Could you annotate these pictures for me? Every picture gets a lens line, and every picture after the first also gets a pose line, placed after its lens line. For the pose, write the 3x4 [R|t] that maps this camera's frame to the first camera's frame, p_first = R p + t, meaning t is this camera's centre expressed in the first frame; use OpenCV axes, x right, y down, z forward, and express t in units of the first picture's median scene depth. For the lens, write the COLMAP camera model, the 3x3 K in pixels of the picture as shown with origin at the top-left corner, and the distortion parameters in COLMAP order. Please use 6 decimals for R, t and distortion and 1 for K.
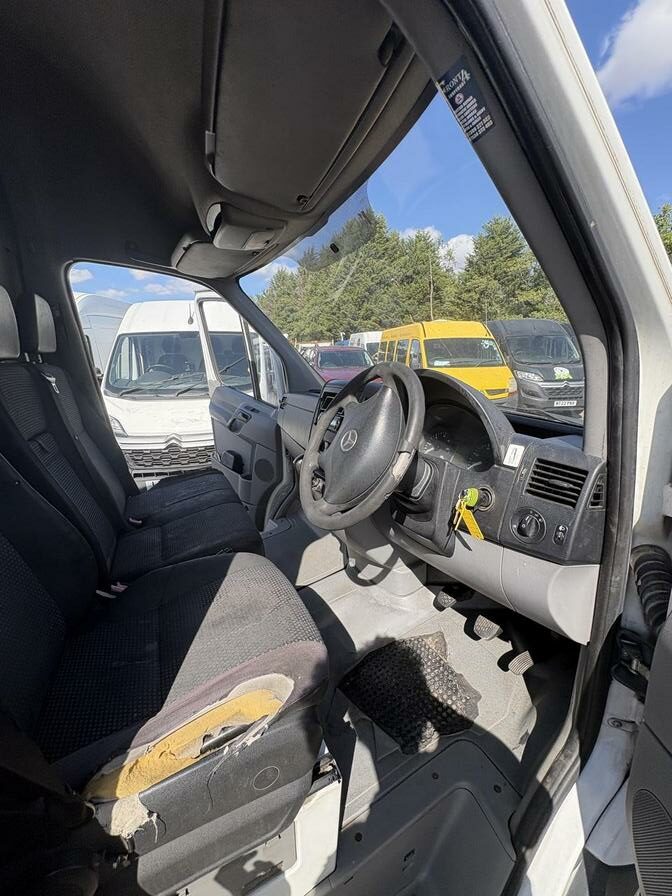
lens RADIAL K [[359.6, 0, 336.4], [0, 359.6, 449.9], [0, 0, 1]] dist [-0.002675, 0.002973]
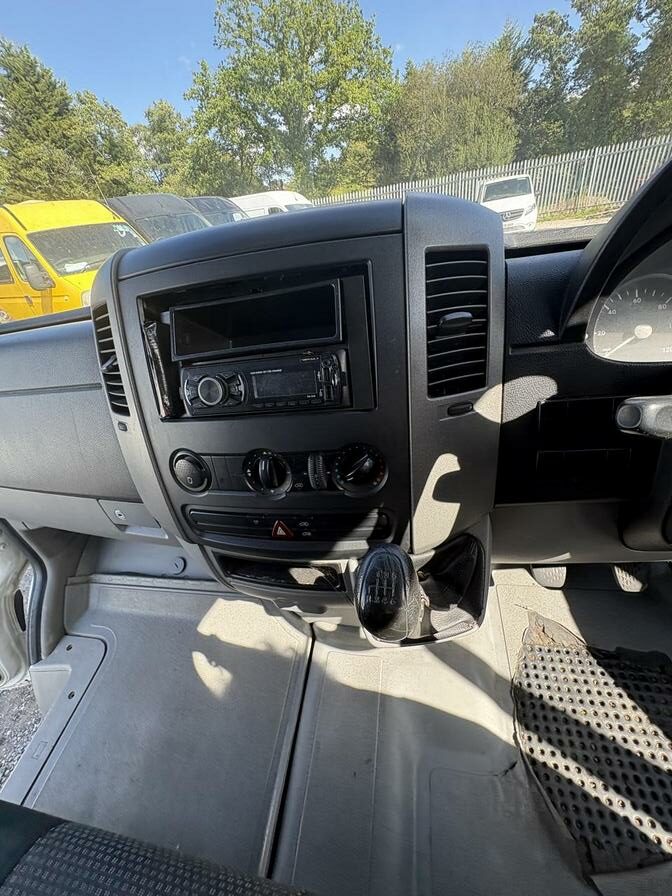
lens RADIAL K [[359.6, 0, 338.1], [0, 359.6, 444.0], [0, 0, 1]] dist [-0.002675, 0.002973]
pose [[0.591115, -0.494691, 0.637074, -0.092327], [0.332805, 0.869058, 0.366032, -0.063626], [-0.734727, -0.004345, 0.678349, 0.373822]]
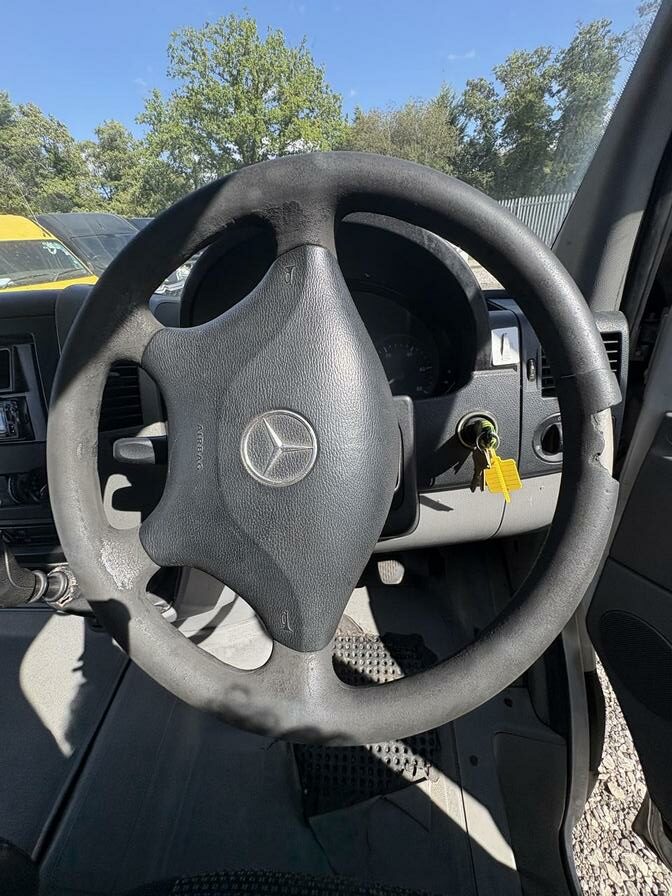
lens RADIAL K [[359.6, 0, 335.4], [0, 359.6, 445.2], [0, 0, 1]] dist [-0.002675, 0.002973]
pose [[0.514894, -0.462201, 0.721979, -0.056641], [0.299748, 0.886108, 0.353503, -0.044090], [-0.803141, 0.034395, 0.594796, 0.258032]]
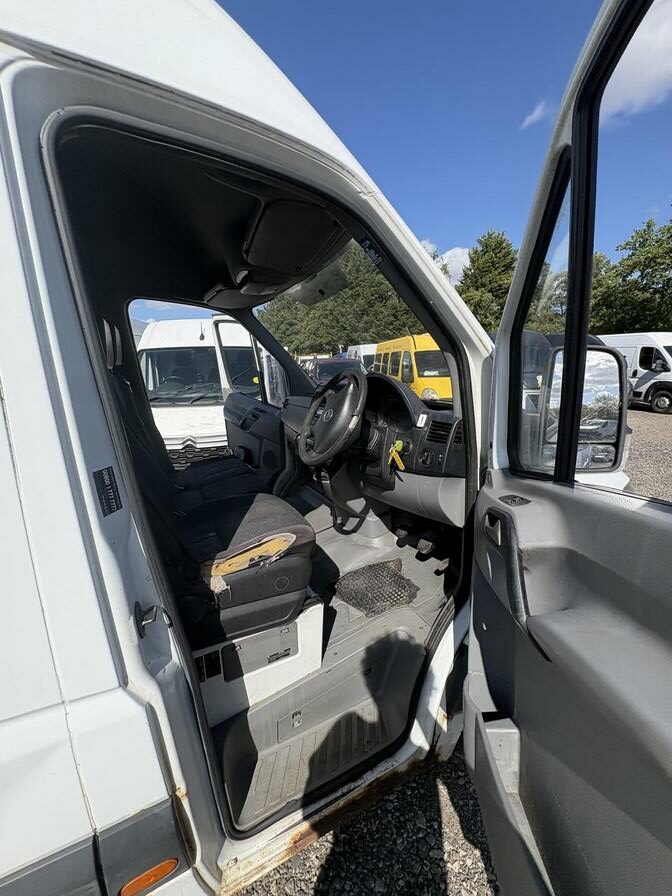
lens RADIAL K [[359.6, 0, 336.6], [0, 359.6, 456.1], [0, 0, 1]] dist [-0.002675, 0.002973]
pose [[0.999953, -0.009696, -0.000941, 0.024558], [0.009681, 0.999836, -0.015304, 0.062215], [0.001089, 0.015294, 0.999882, -0.217631]]
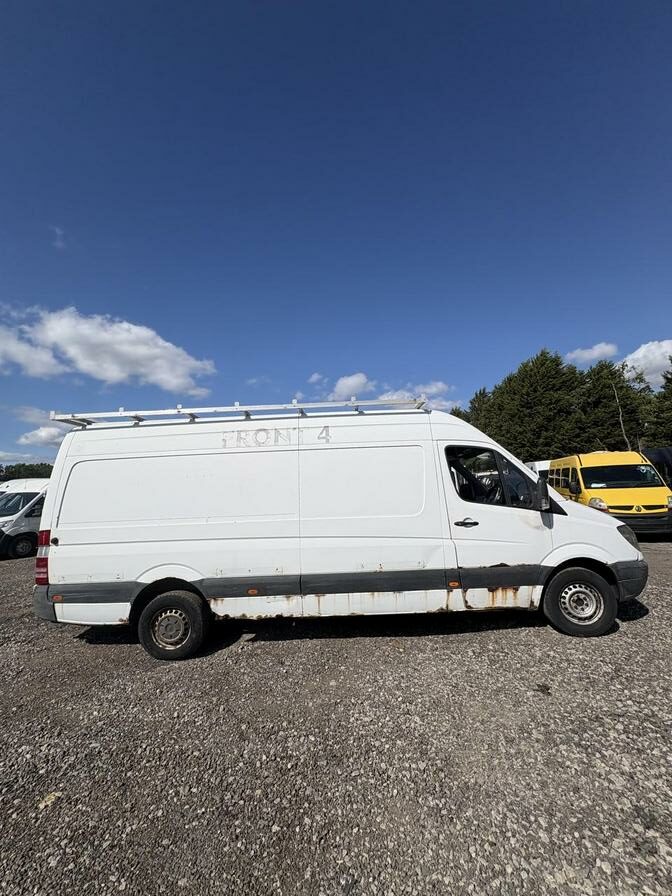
lens RADIAL K [[359.6, 0, 335.6], [0, 359.6, 450.4], [0, 0, 1]] dist [-0.002675, 0.002973]
pose [[0.892550, -0.060172, -0.446917, 0.121672], [-0.097624, 0.941772, -0.321767, 0.407894], [0.440255, 0.330823, 0.834704, -1.458364]]
